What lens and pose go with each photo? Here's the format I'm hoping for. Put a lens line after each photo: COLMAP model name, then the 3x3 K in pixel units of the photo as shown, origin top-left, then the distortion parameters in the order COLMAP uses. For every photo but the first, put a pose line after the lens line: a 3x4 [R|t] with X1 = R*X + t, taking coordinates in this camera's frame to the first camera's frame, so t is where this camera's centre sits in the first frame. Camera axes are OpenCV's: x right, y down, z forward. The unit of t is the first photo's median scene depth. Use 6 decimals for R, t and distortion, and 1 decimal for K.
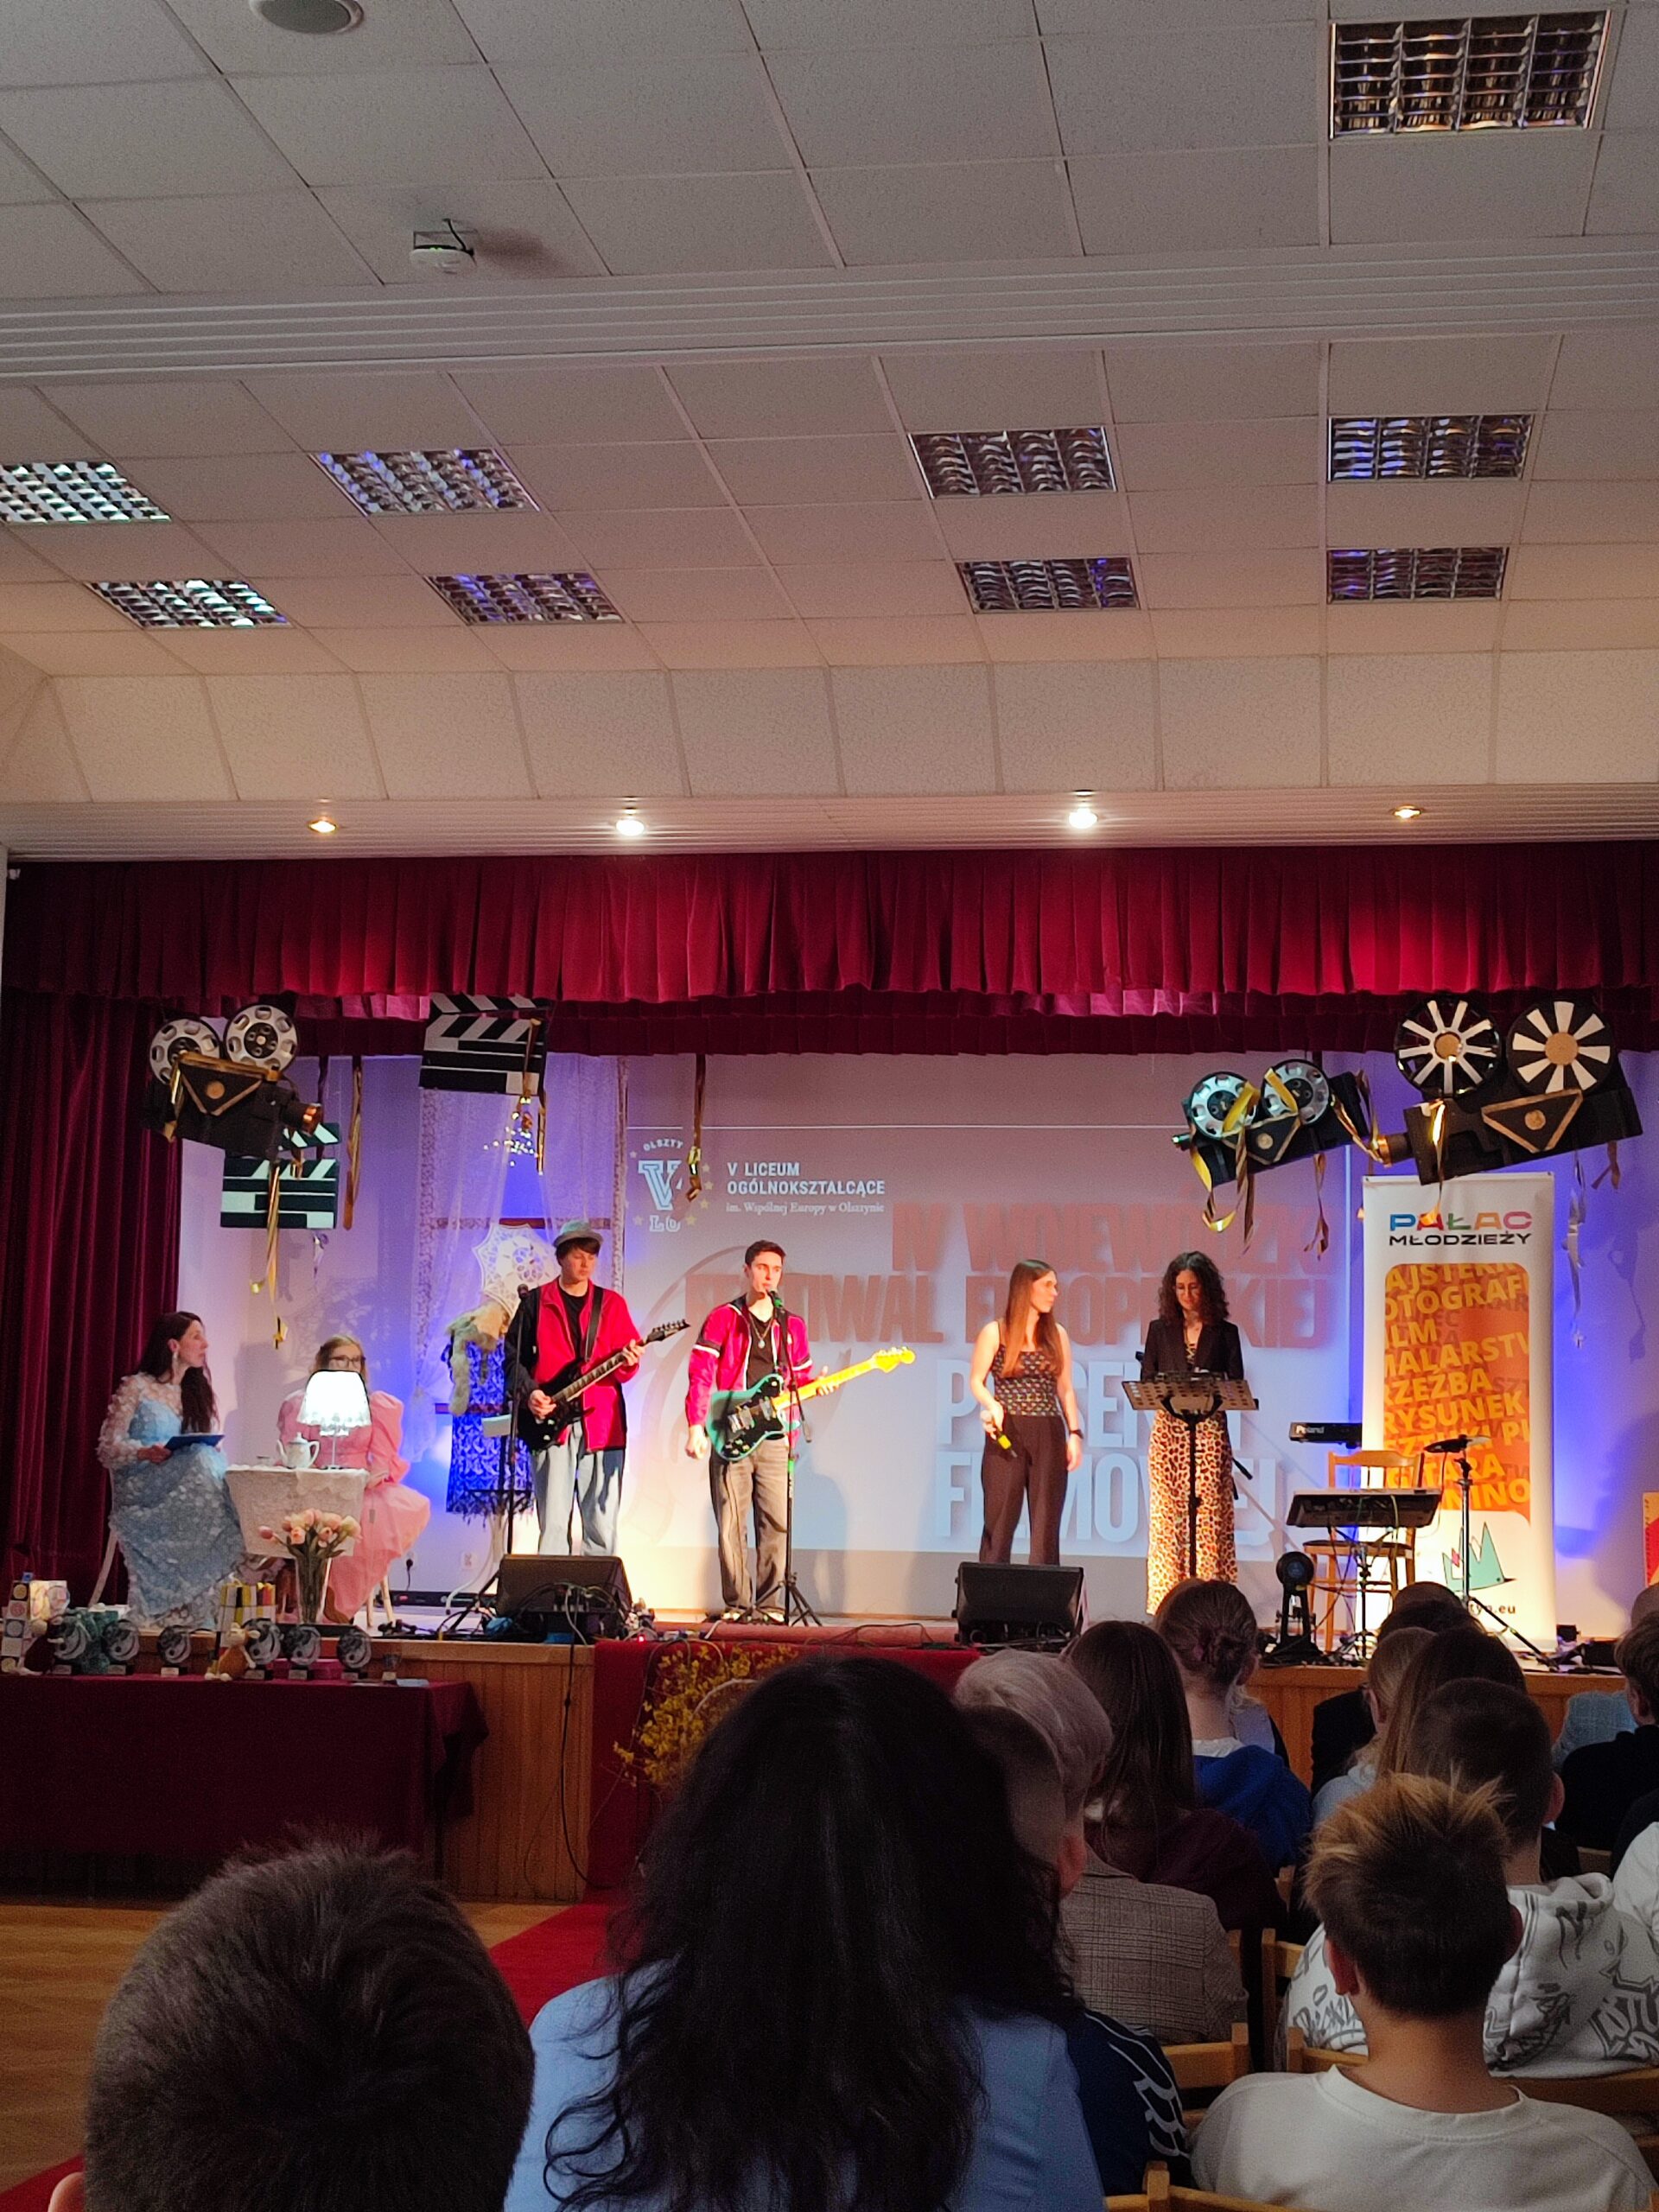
lens RADIAL K [[2995.3, 0, 829.5], [0, 2995.3, 1106.0], [0, 0, 1]] dist [0.137330, -0.662410]
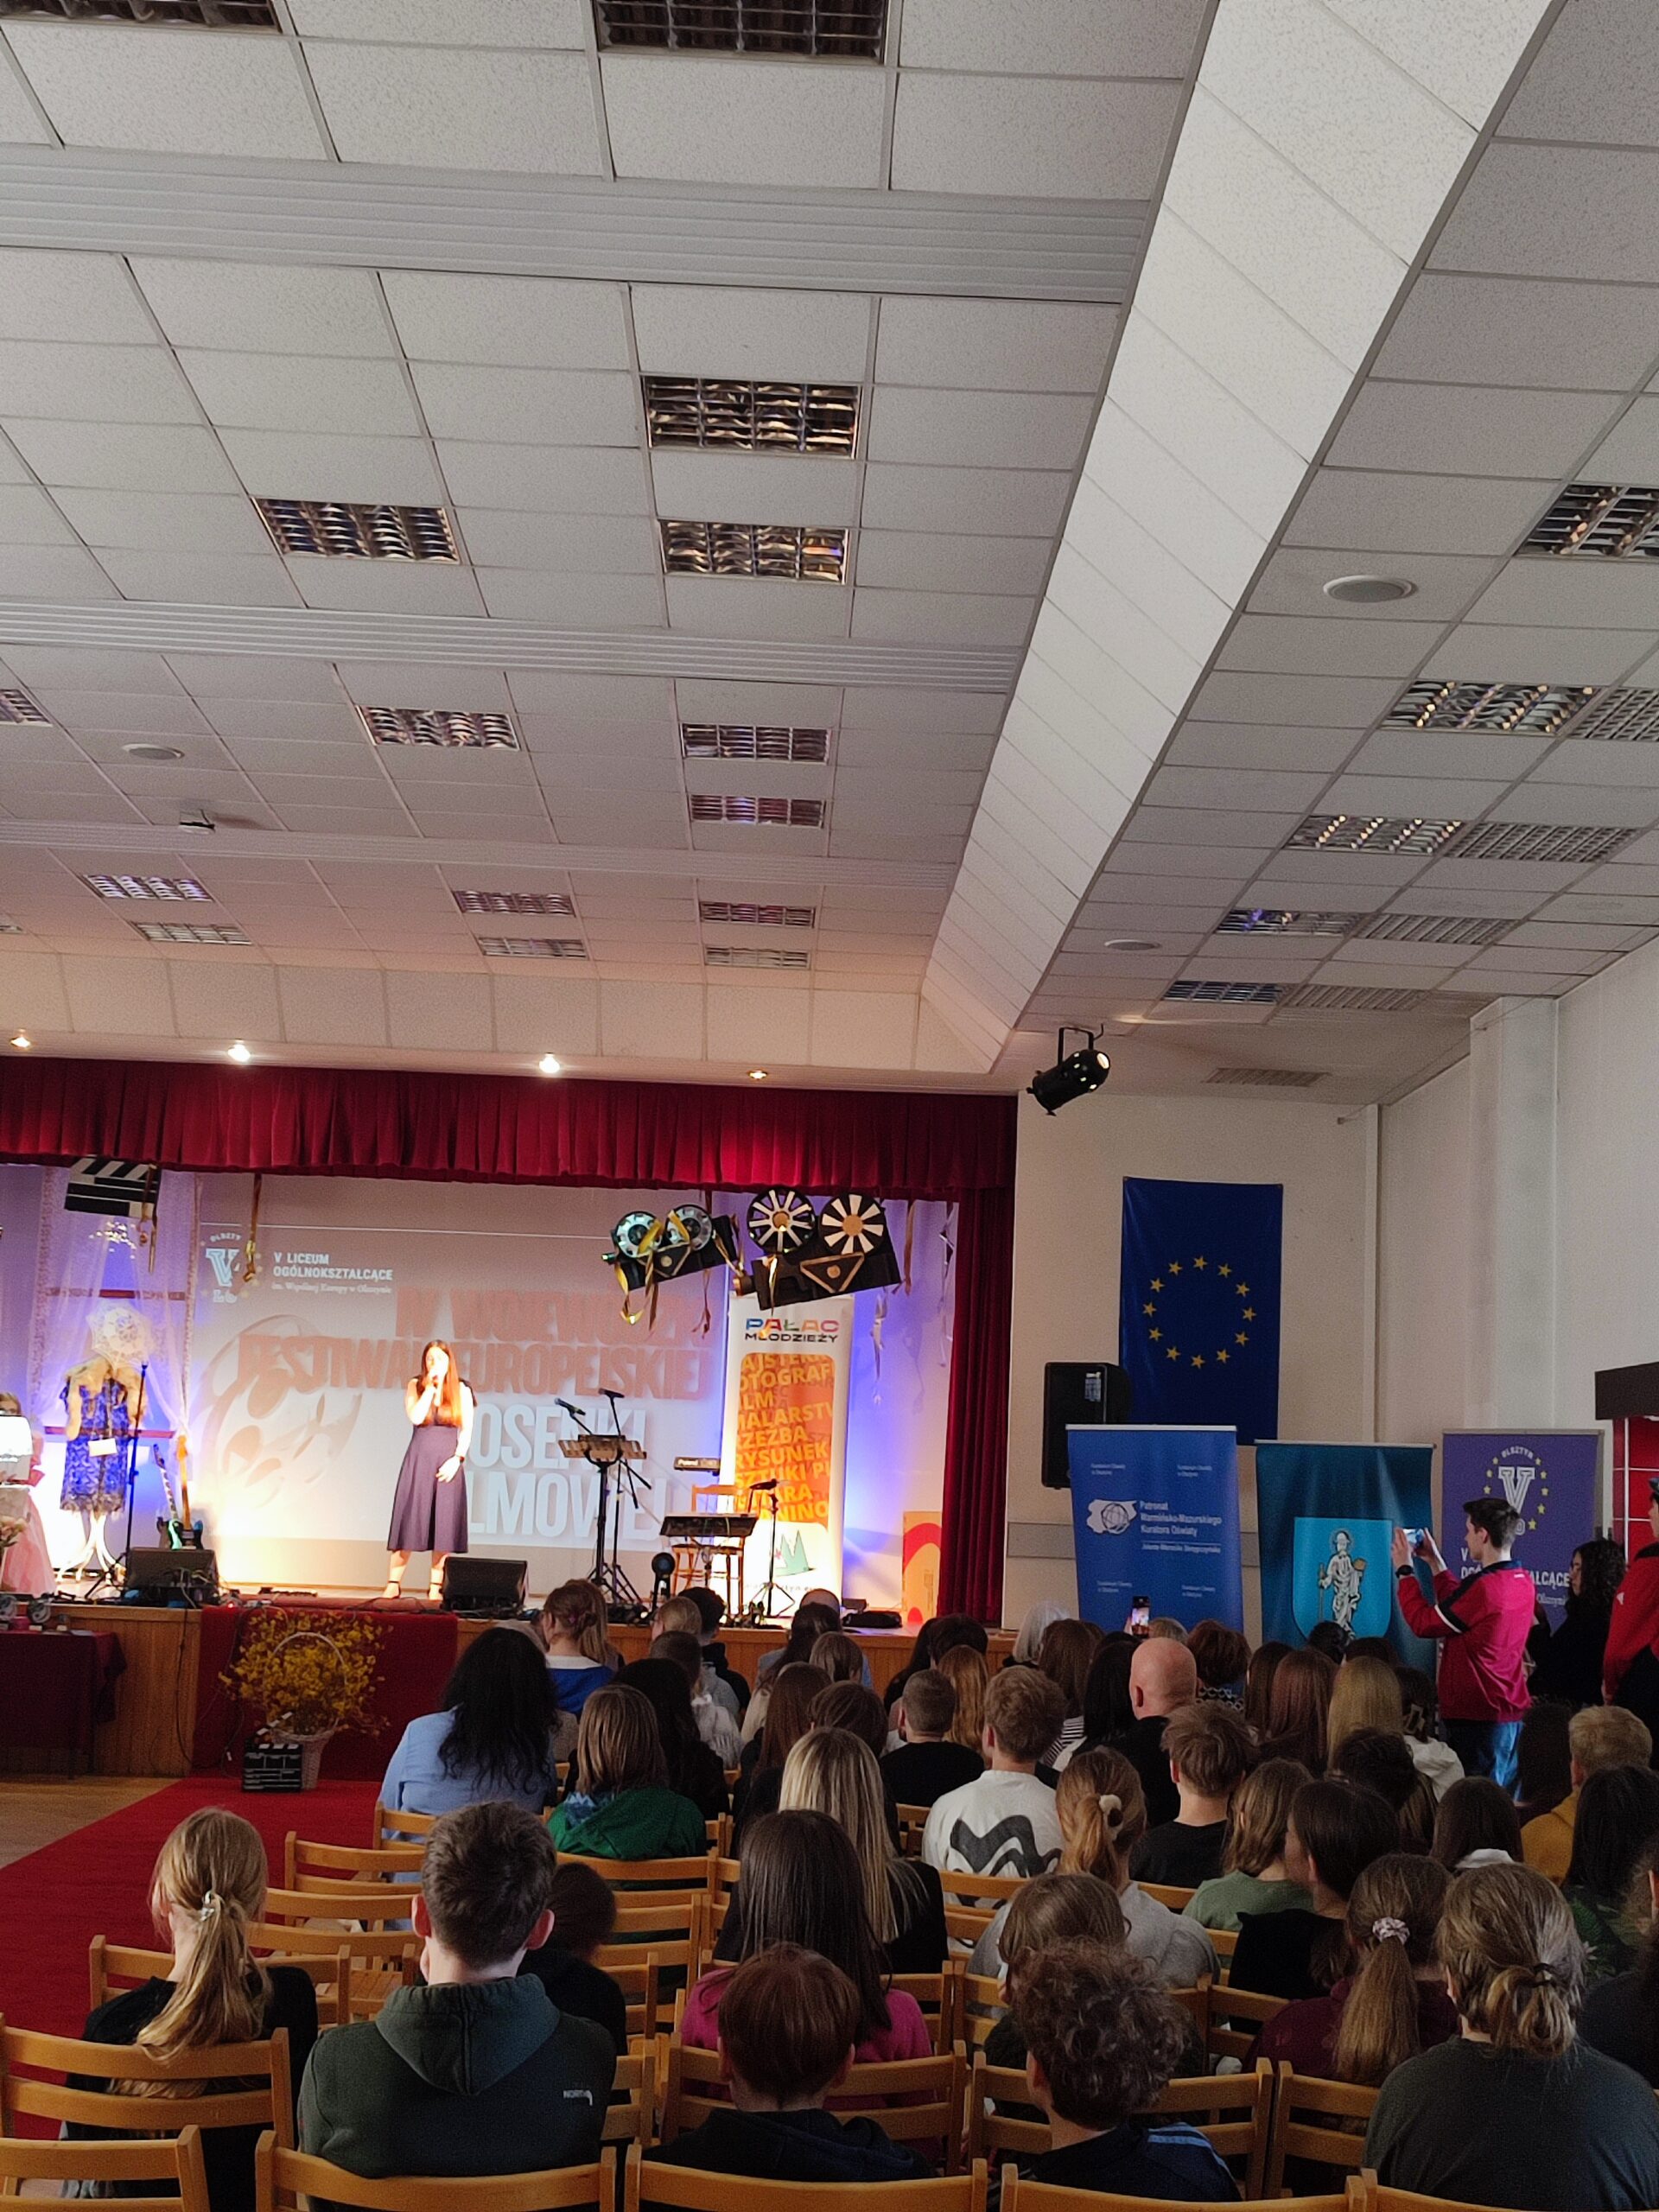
lens RADIAL K [[2995.3, 0, 829.5], [0, 2995.3, 1106.0], [0, 0, 1]] dist [0.137330, -0.662410]
pose [[0.982900, 0.040738, 0.179577, -0.044203], [-0.042996, 0.999037, 0.008698, -0.089411], [-0.179050, -0.016271, 0.983705, -0.483511]]
